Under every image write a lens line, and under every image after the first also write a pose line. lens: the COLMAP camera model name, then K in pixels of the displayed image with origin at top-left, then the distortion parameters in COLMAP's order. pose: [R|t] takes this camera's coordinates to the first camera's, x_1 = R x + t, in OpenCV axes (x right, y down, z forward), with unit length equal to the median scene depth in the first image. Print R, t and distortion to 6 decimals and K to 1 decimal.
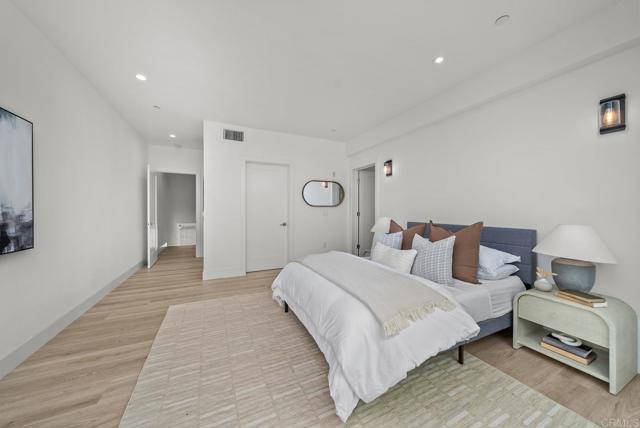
lens RADIAL K [[219.0, 0, 322.0], [0, 219.0, 214.0], [0, 0, 1]] dist [-0.000180, -0.000045]
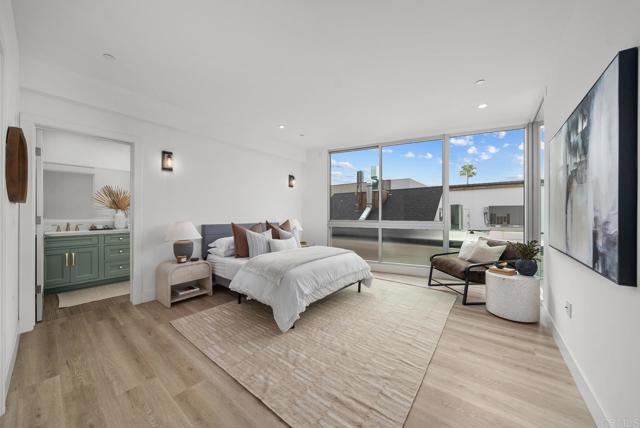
lens RADIAL K [[219.0, 0, 322.0], [0, 219.0, 214.0], [0, 0, 1]] dist [-0.000180, -0.000045]
pose [[-0.446232, -0.000442, 0.894917, -1.464324], [-0.001338, 0.999999, -0.000173, -0.015618], [-0.894916, -0.001274, -0.446233, 1.882758]]
